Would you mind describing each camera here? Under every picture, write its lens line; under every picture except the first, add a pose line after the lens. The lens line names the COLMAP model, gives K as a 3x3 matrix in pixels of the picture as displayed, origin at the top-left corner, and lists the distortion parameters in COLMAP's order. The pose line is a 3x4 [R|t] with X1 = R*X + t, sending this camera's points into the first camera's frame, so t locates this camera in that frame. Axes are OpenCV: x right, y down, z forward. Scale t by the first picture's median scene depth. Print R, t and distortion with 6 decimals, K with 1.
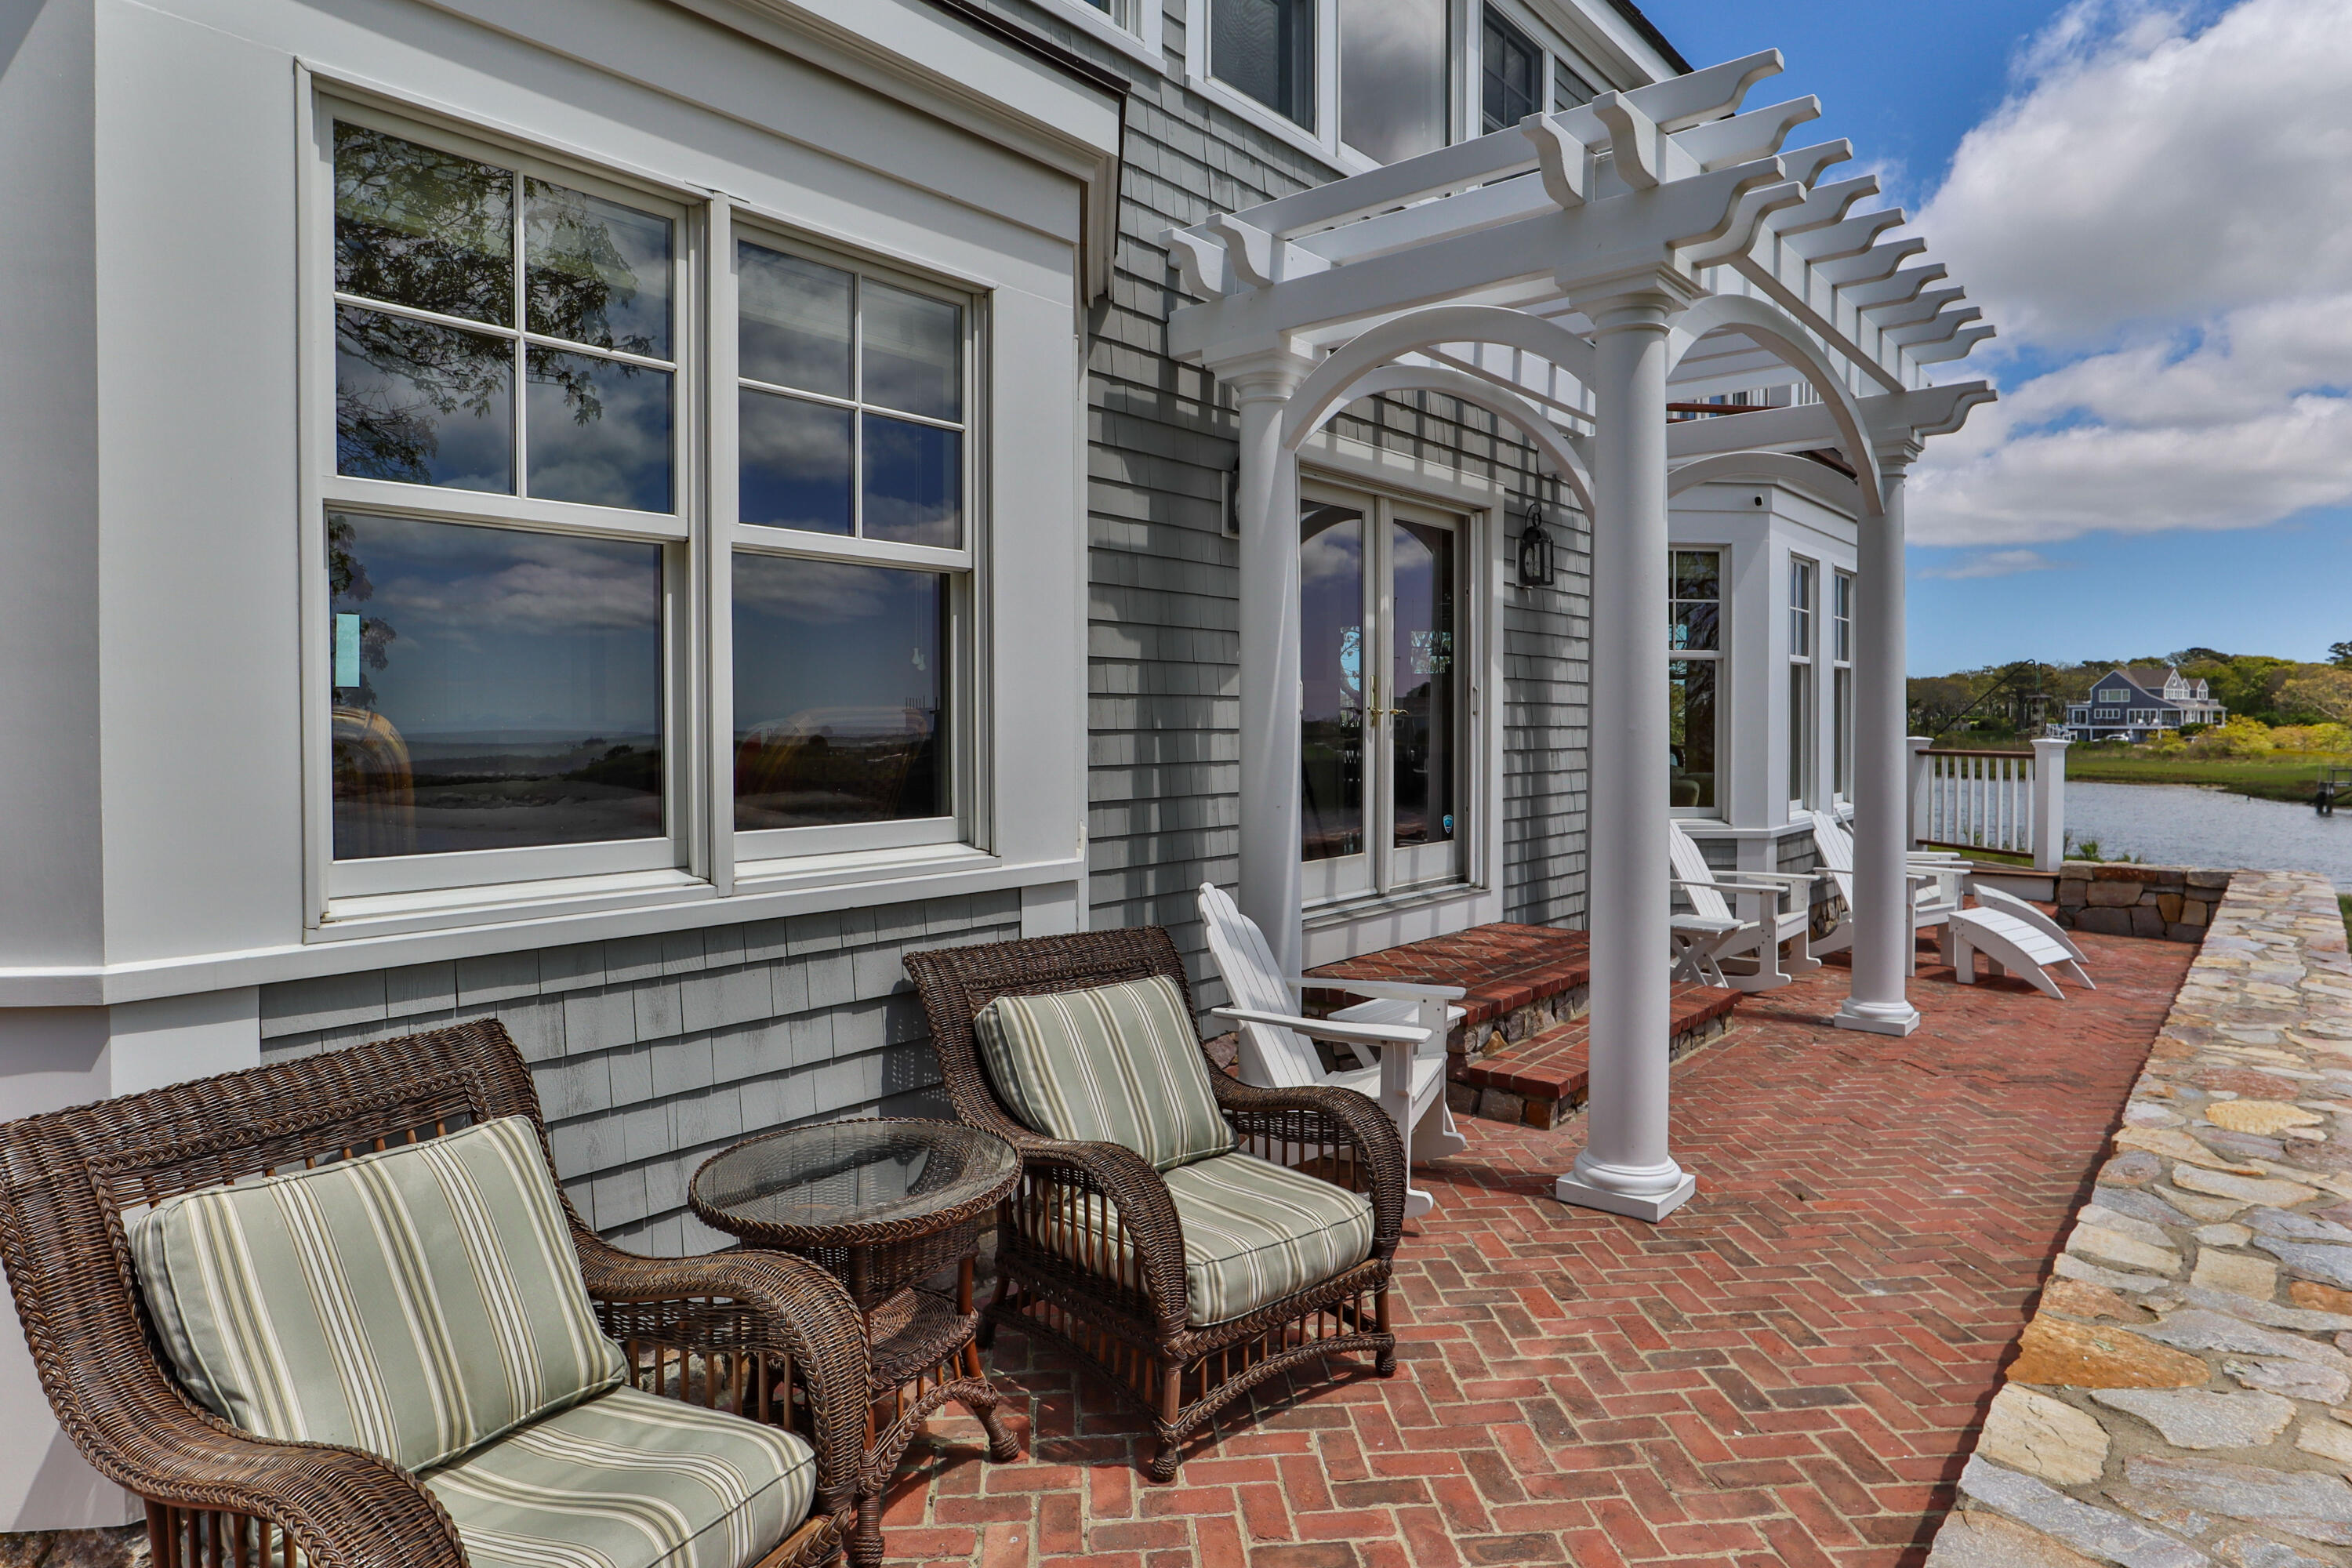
lens RADIAL K [[1306.8, 0, 1244.3], [0, 1306.8, 754.8], [0, 0, 1]] dist [-0.020873, 0.006717]
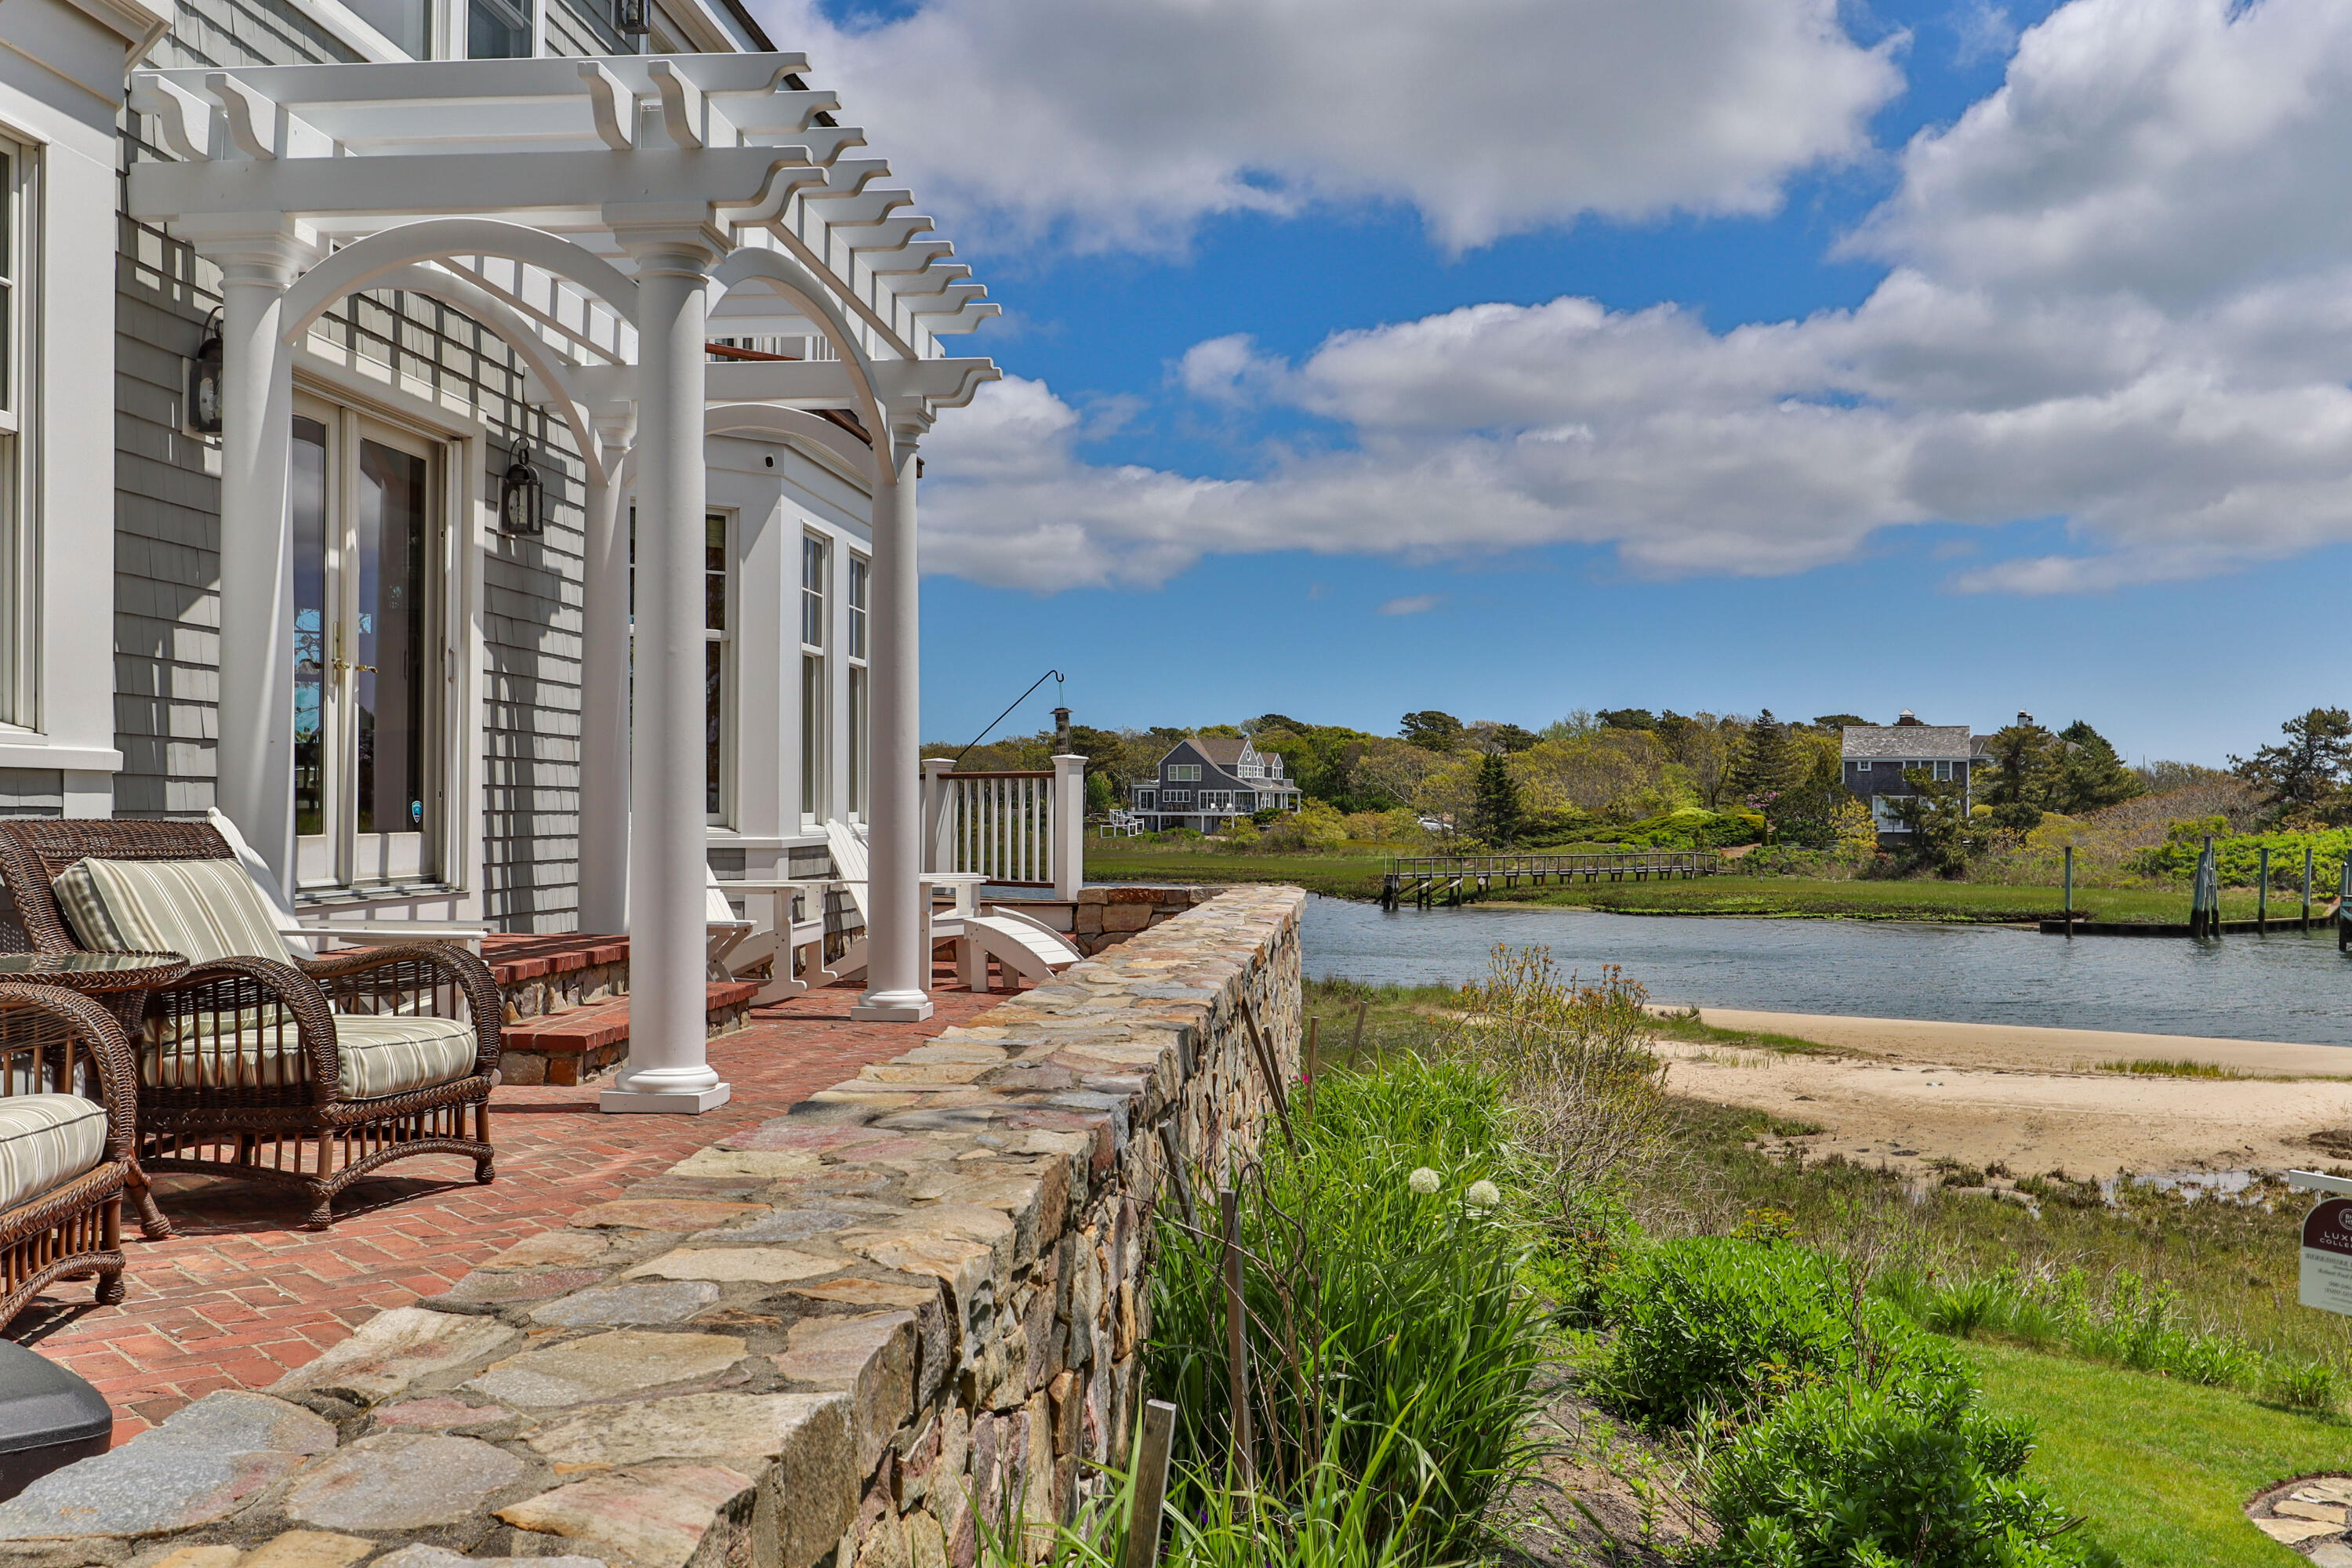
lens RADIAL K [[2053.1, 0, 1198.6], [0, 2053.1, 808.2], [0, 0, 1]] dist [-0.102865, 0.124961]
pose [[0.828249, 0.008730, 0.560293, -0.170586], [0.005614, 0.999699, -0.023876, 0.093156], [-0.560333, 0.022920, 0.827950, -0.374874]]
